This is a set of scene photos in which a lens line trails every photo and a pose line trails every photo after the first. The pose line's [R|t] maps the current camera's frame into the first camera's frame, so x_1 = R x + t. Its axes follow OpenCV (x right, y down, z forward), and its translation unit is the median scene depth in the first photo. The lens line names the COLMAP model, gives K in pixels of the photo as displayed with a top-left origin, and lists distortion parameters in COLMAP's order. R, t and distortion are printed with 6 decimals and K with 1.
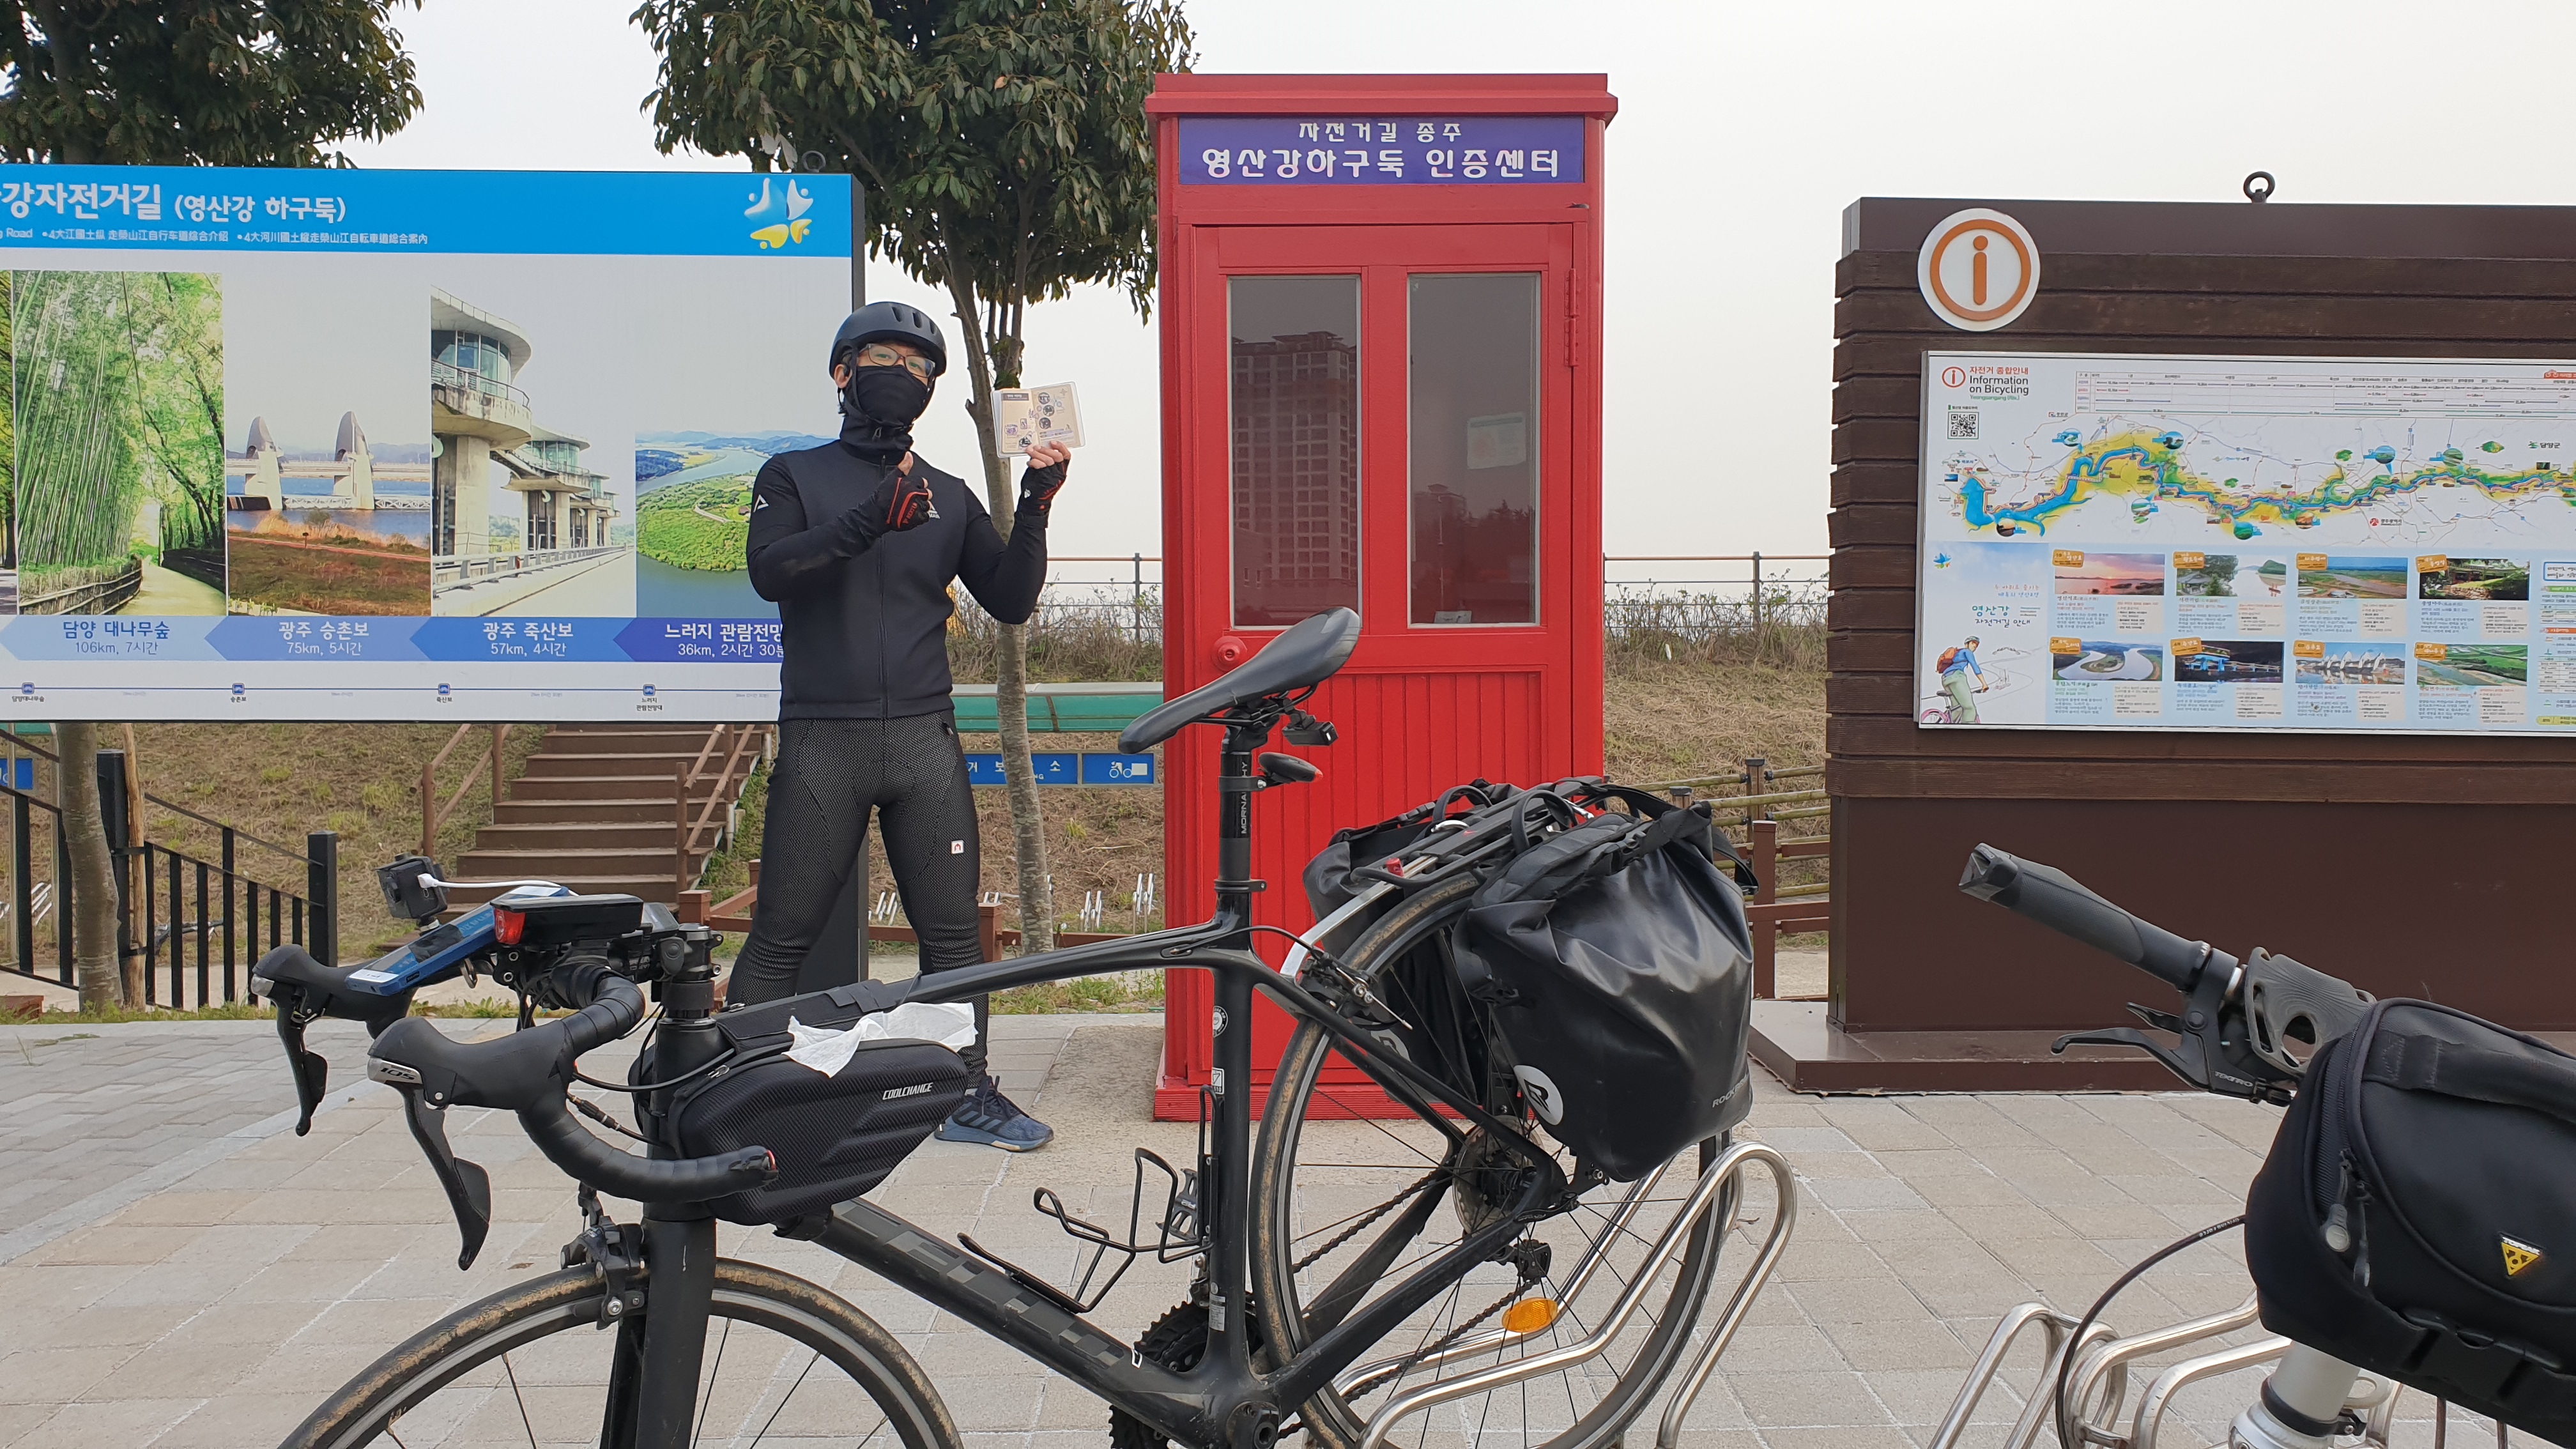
lens RADIAL K [[2075.4, 0, 1283.8], [0, 2075.4, 704.9], [0, 0, 1]] dist [-0.026009, 0.079905]
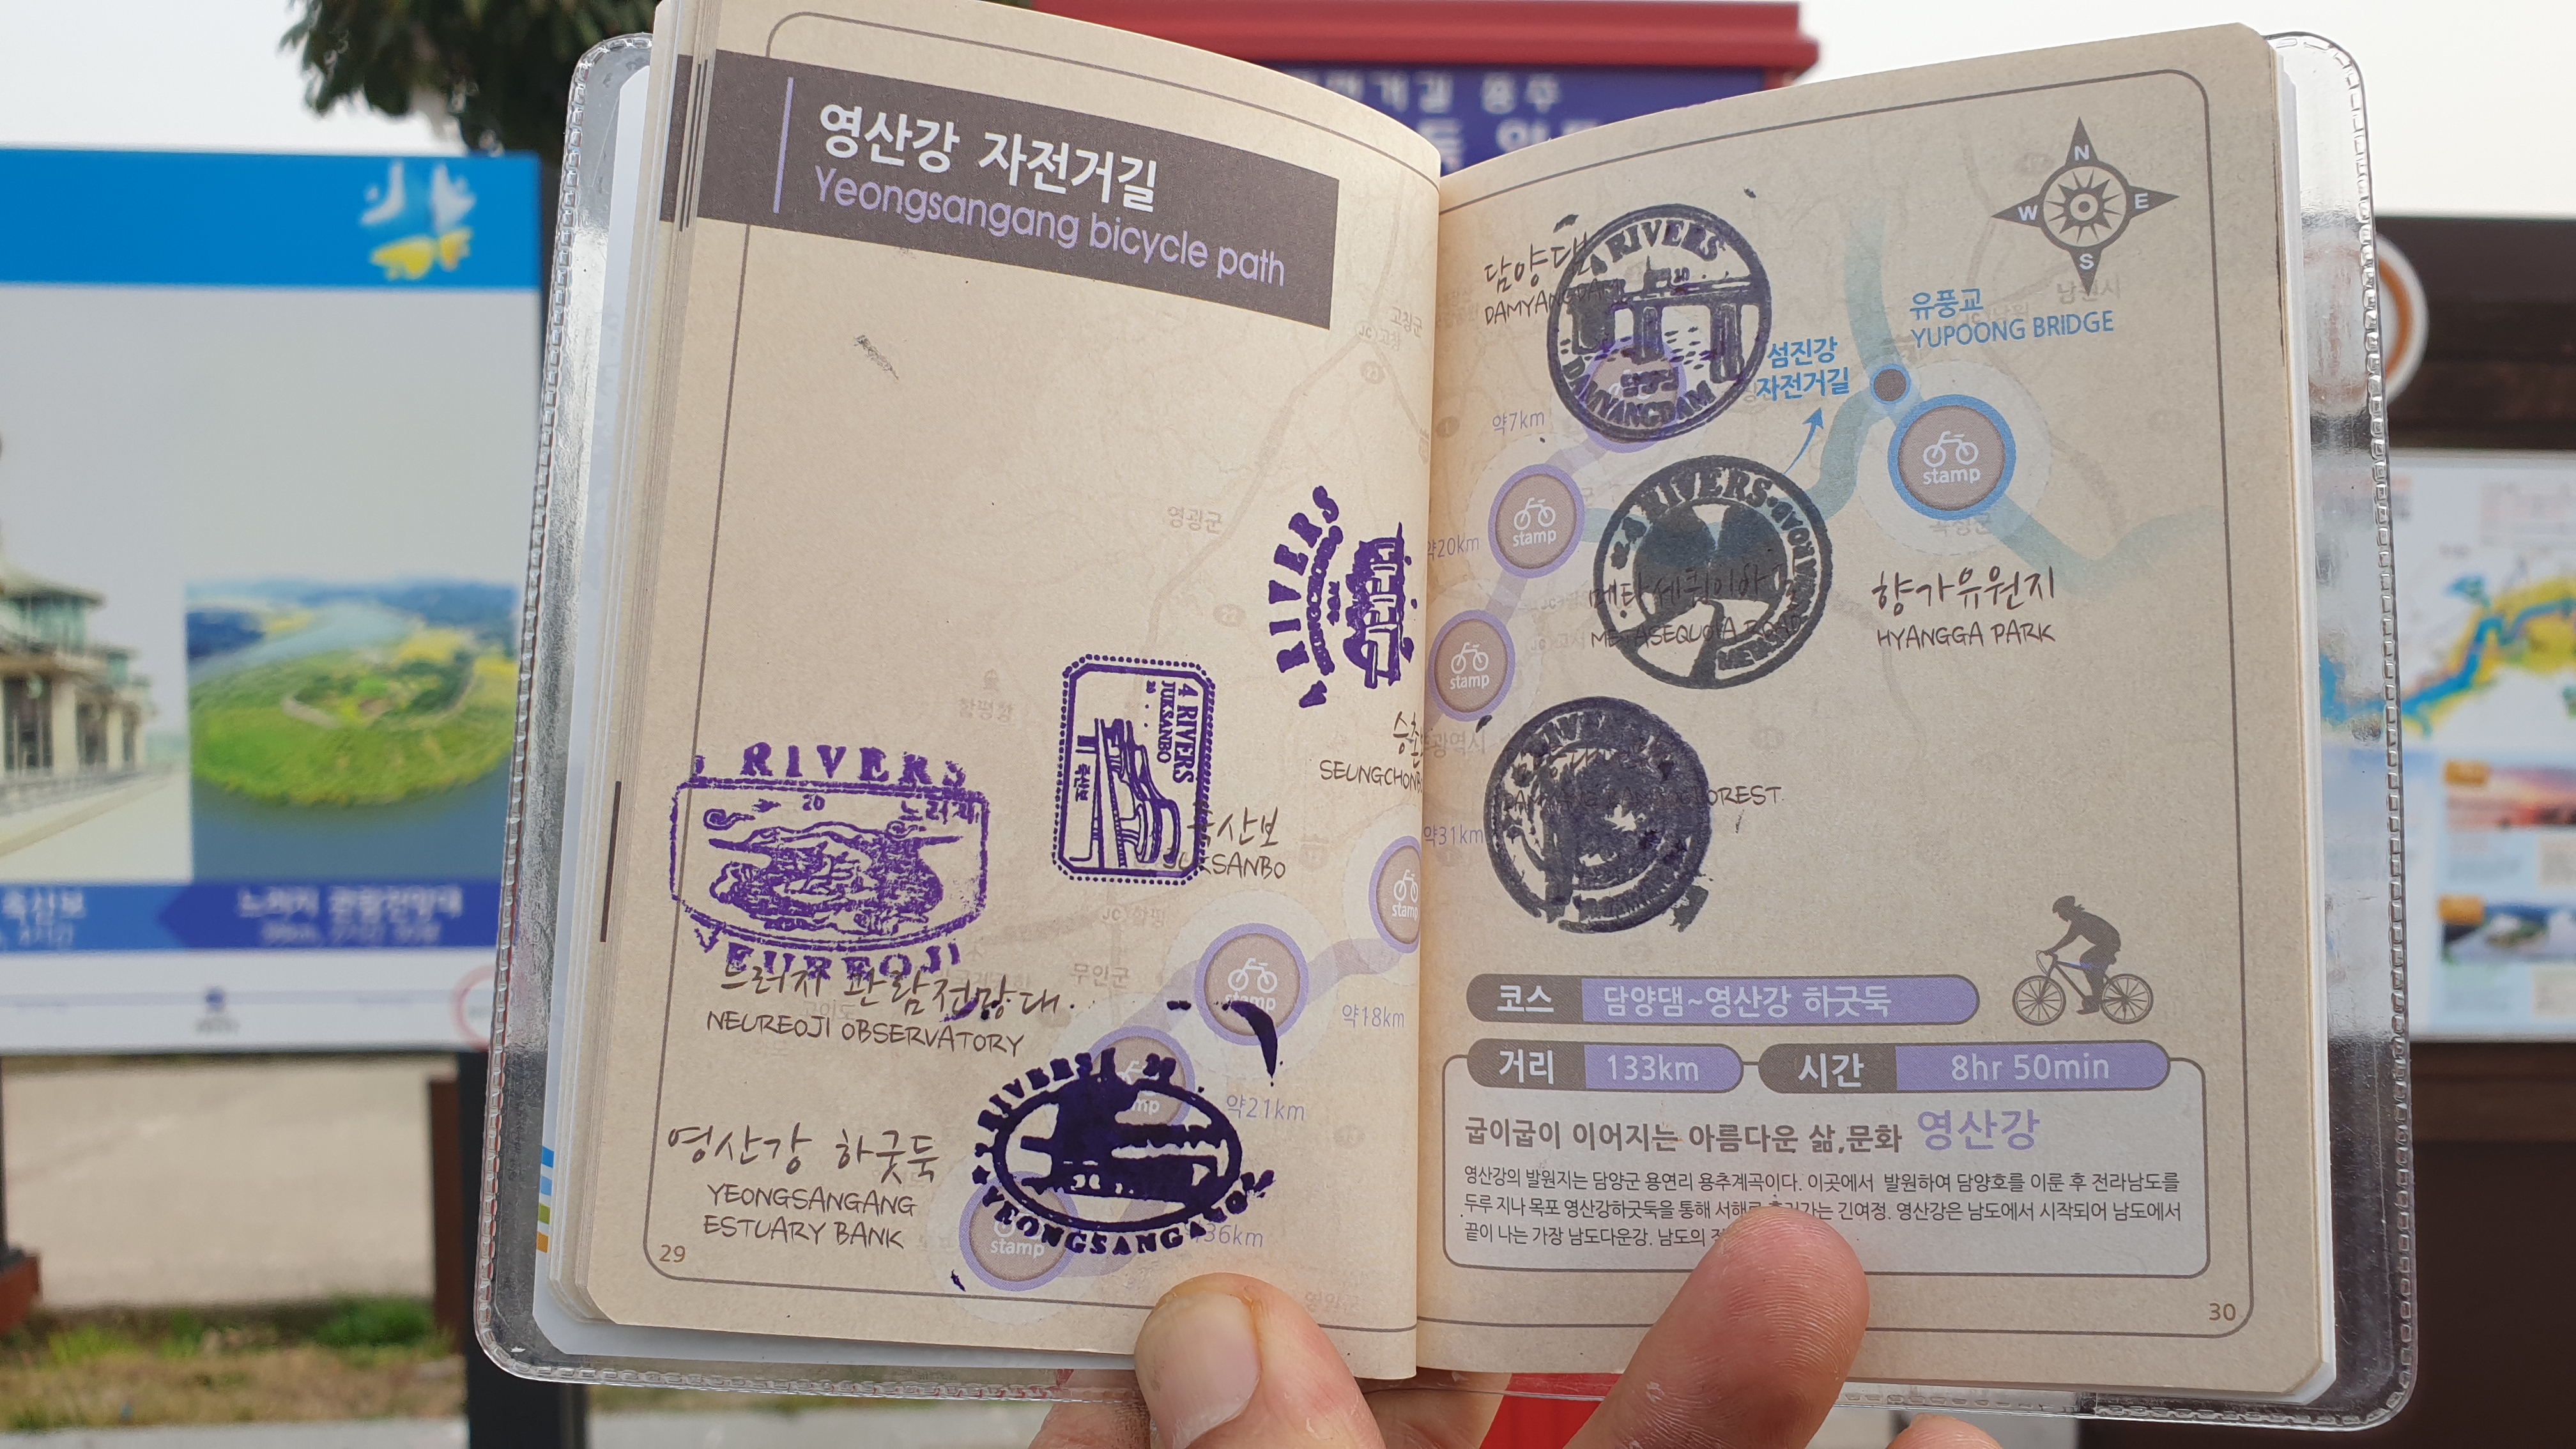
lens RADIAL K [[2137.0, 0, 1288.0], [0, 2137.0, 724.5], [0, 0, 1]] dist [-0.044536, 0.006449]
pose [[0.998435, -0.007560, 0.055415, -0.023088], [0.006192, 0.999673, 0.024817, -0.104030], [-0.055585, -0.024435, 0.998155, 0.365631]]
